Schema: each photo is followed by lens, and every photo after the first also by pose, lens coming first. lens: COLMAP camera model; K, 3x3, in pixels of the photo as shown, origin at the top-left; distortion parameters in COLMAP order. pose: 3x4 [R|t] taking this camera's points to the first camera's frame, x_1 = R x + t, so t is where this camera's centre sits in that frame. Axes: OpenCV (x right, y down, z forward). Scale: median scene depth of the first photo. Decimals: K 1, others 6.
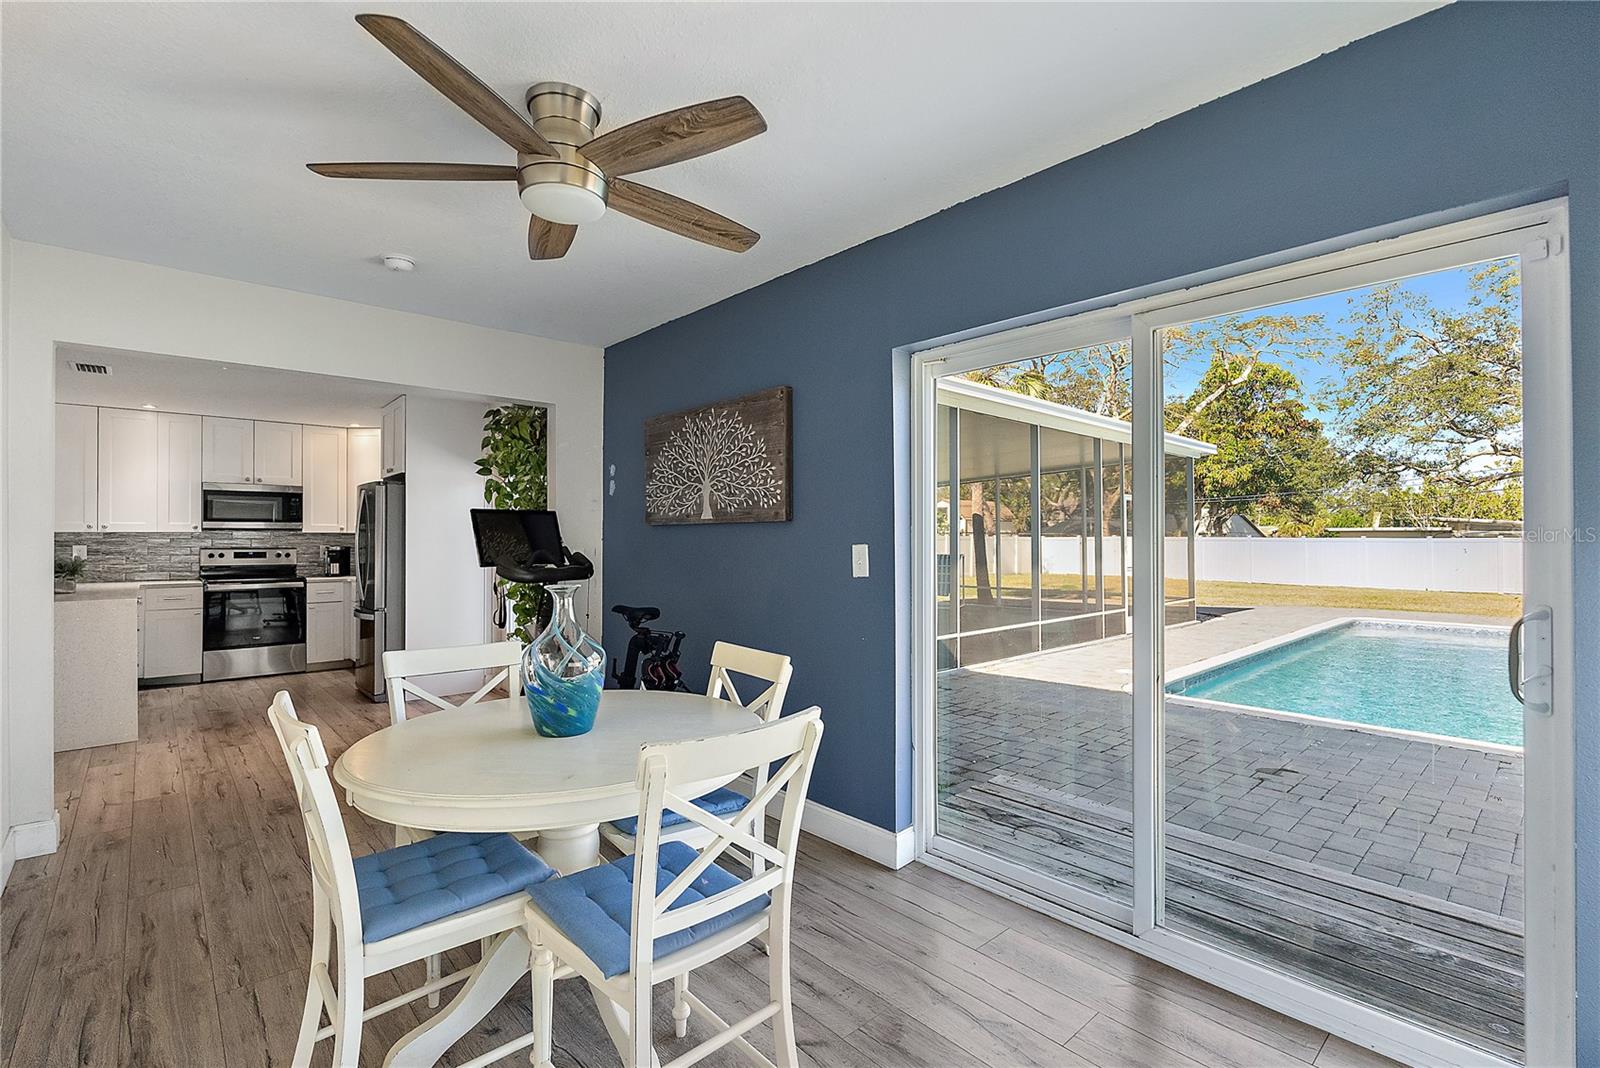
lens RADIAL K [[709.5, 0, 793.5], [0, 709.5, 538.8], [0, 0, 1]] dist [-0.002499, -0.000943]
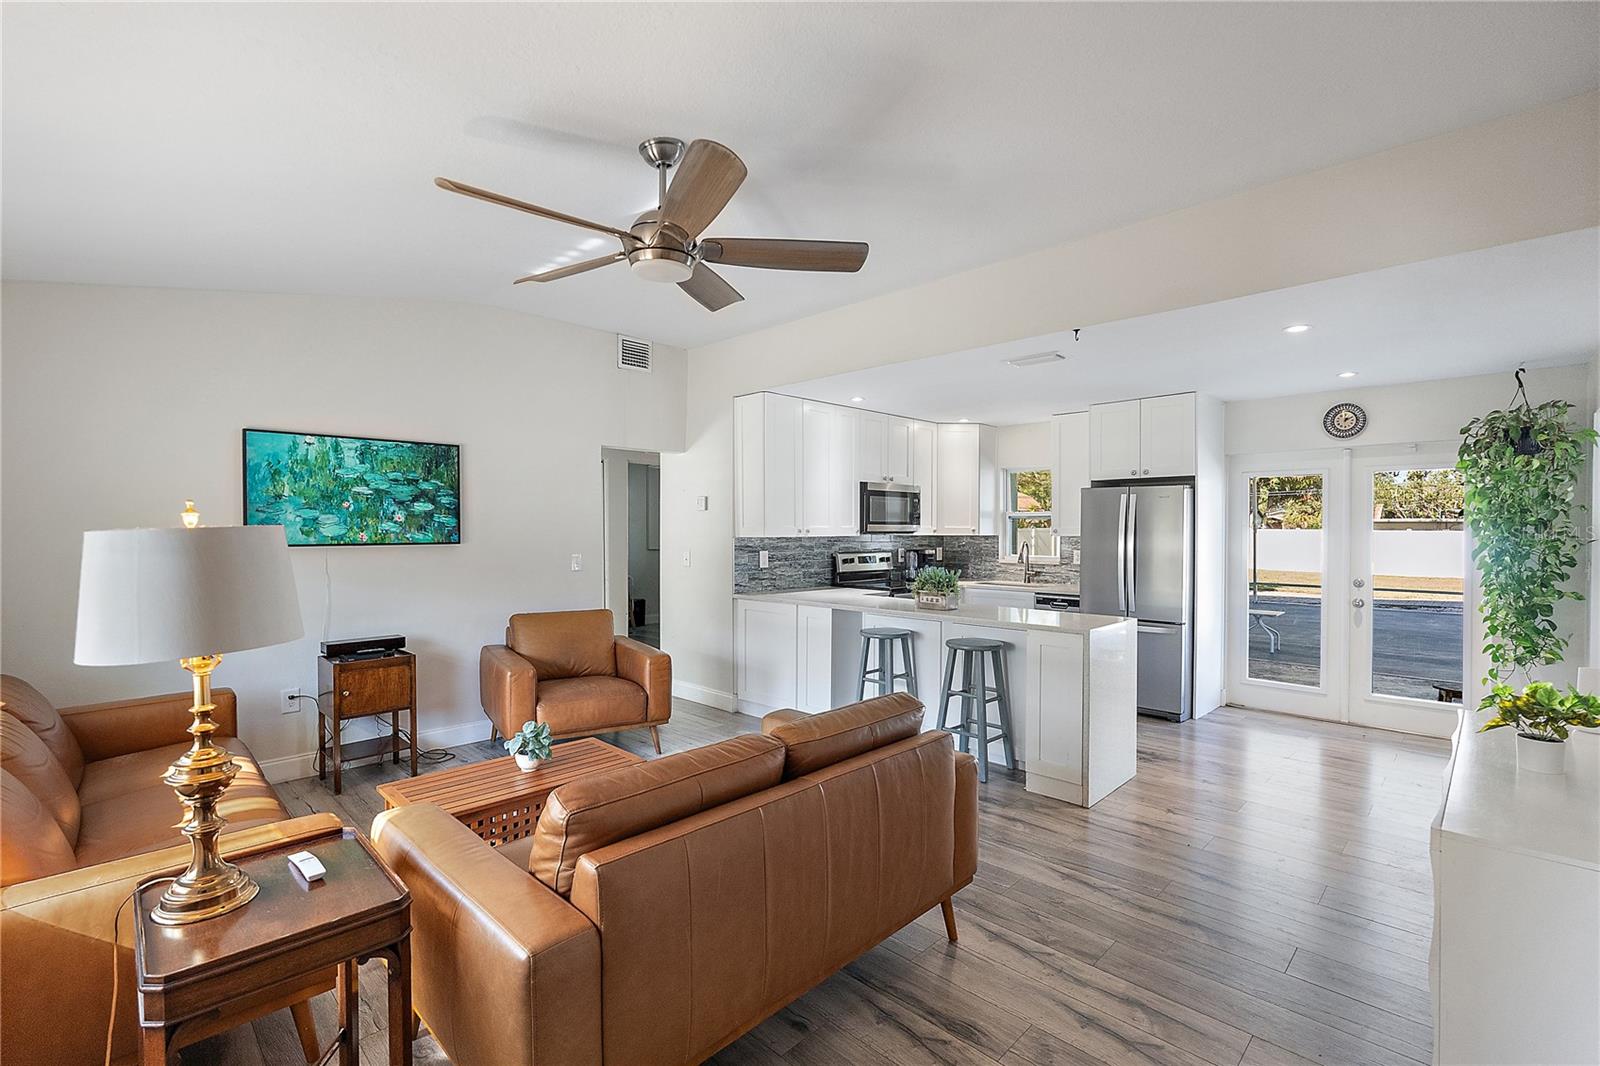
lens RADIAL K [[709.5, 0, 804.2], [0, 709.5, 533.2], [0, 0, 1]] dist [-0.002499, -0.000943]
pose [[0.998726, 0.001827, 0.050421, -0.930442], [-0.002373, 0.999939, 0.010775, -0.022060], [-0.050398, -0.010881, 0.998670, 0.081096]]
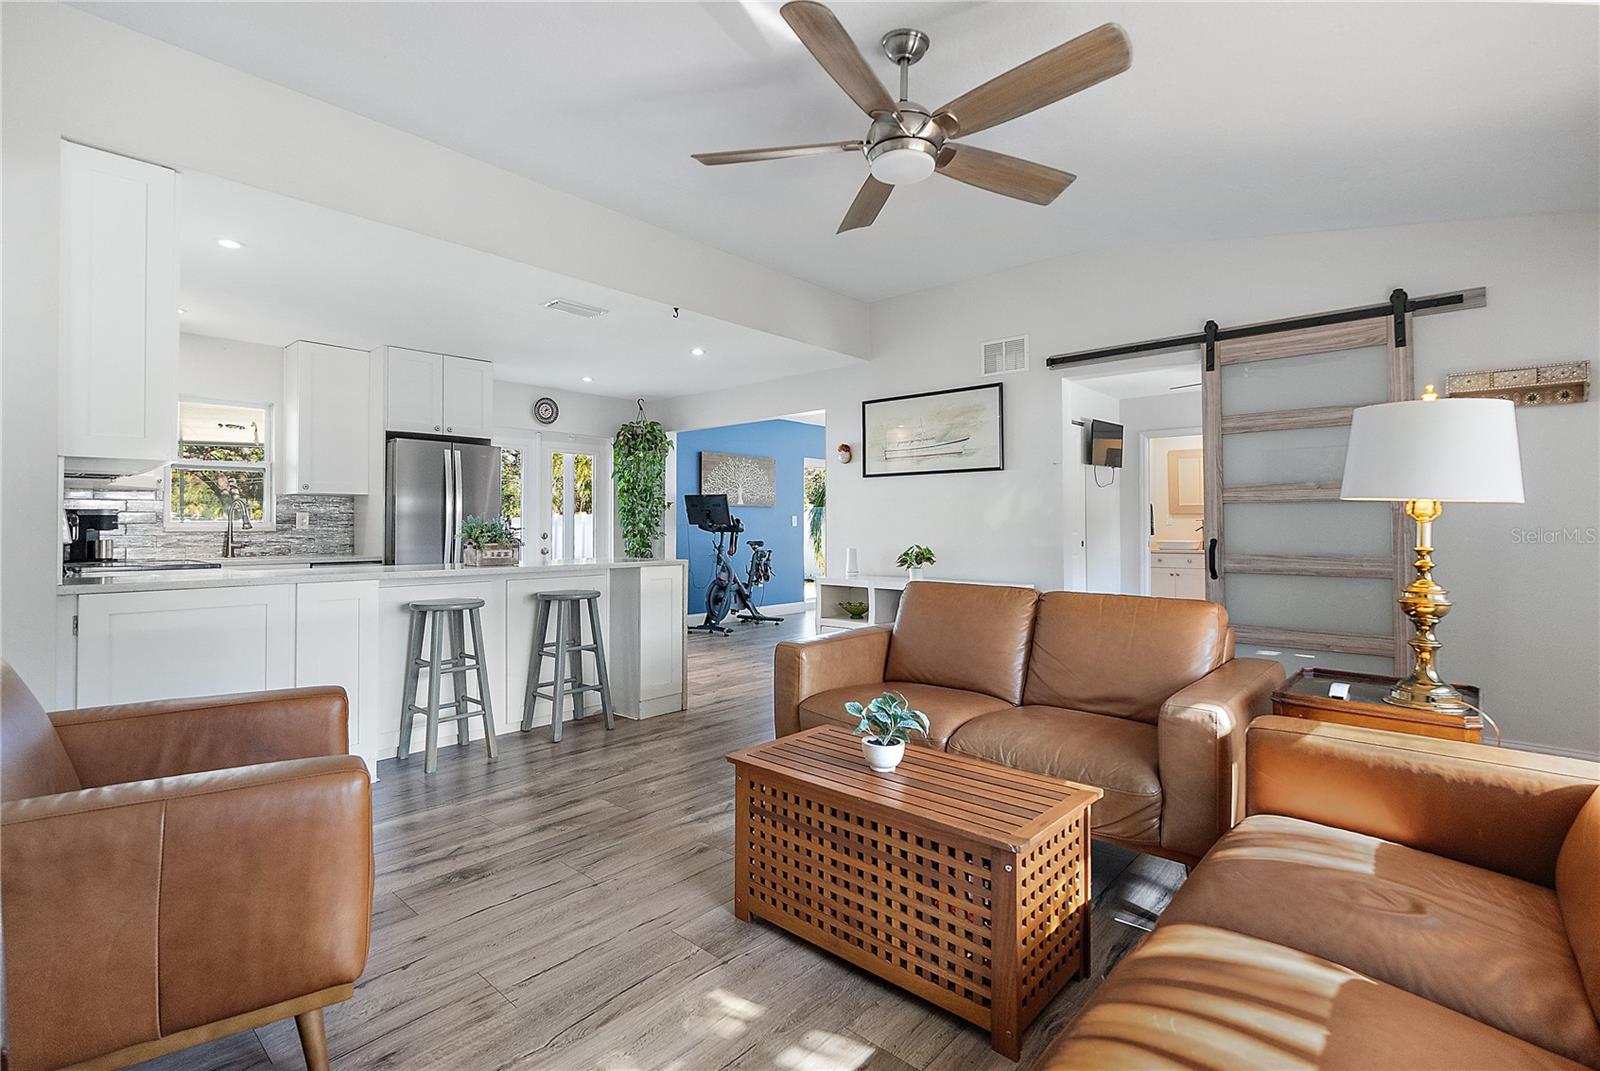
lens RADIAL K [[709.5, 0, 808.1], [0, 709.5, 542.2], [0, 0, 1]] dist [-0.002499, -0.000943]
pose [[-0.120165, -0.012104, 0.992680, -1.340639], [-0.007789, 0.999906, 0.011249, 0.030152], [-0.992723, -0.006380, -0.120248, 0.567603]]
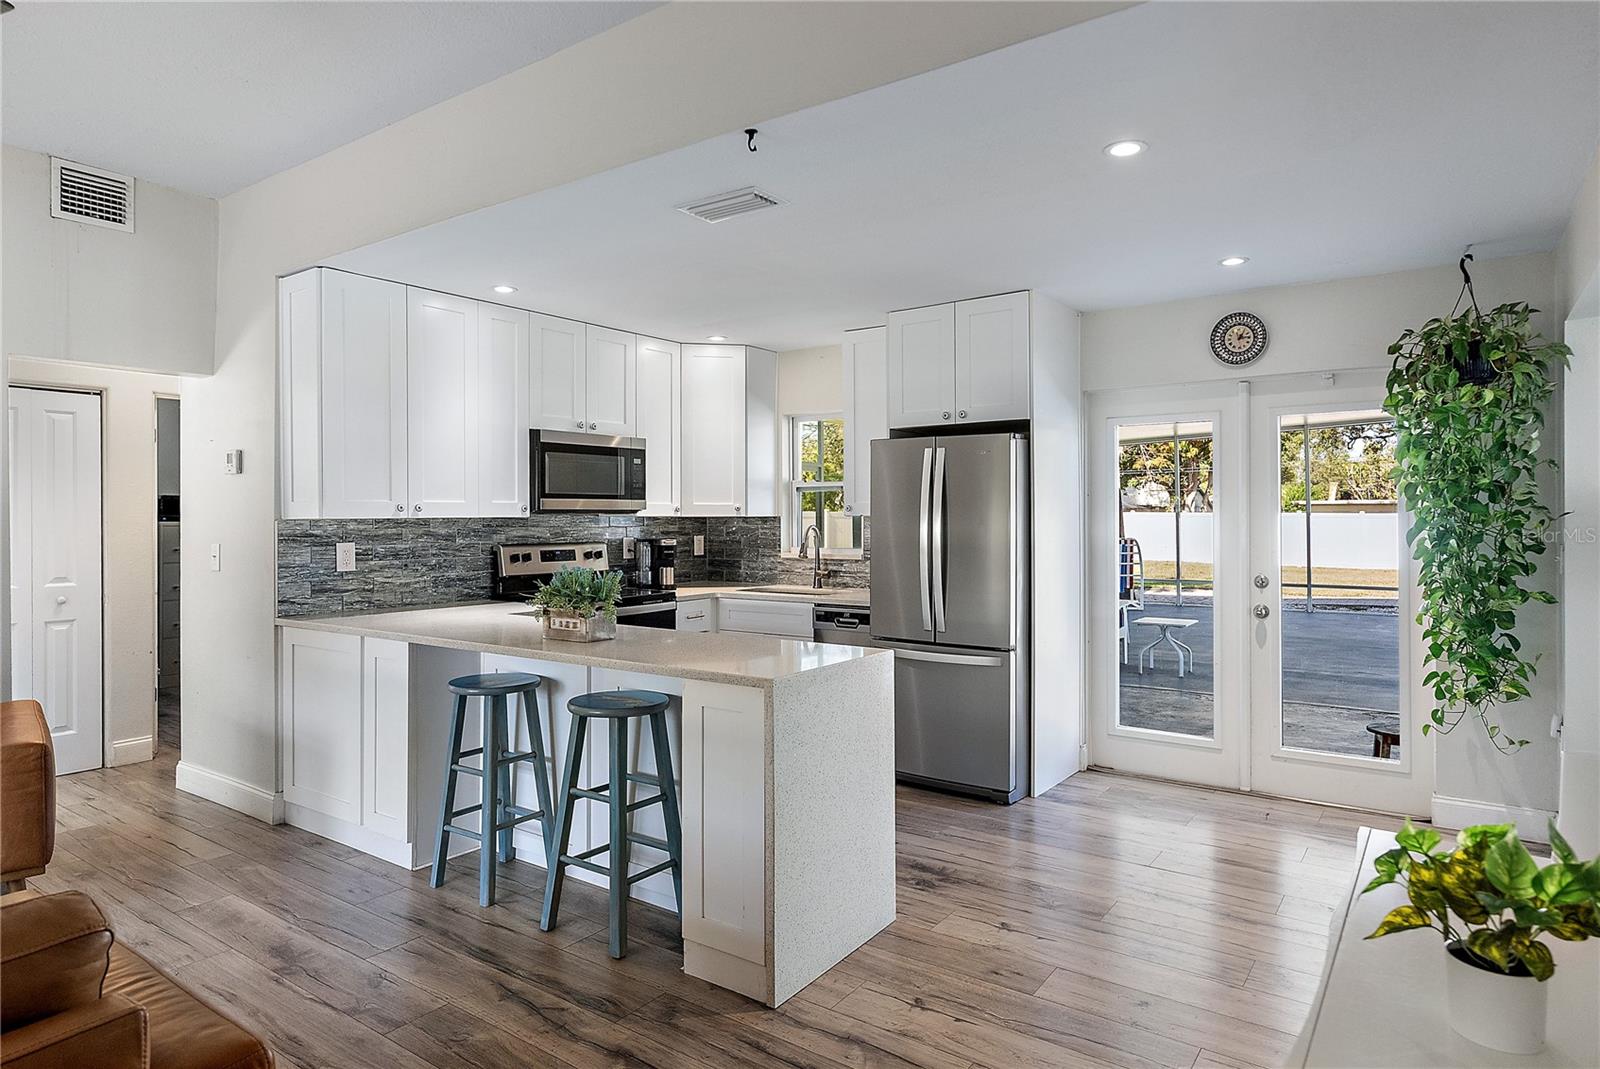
lens RADIAL K [[925.7, 0, 800.0], [0, 925.7, 510.1], [0, 0, 1]] dist [-0.004587, 0.002166]
pose [[0.978645, -0.001938, 0.205549, -0.757517], [0.002459, 0.999994, -0.002277, -0.012387], [-0.205544, 0.002734, 0.978644, 0.228259]]
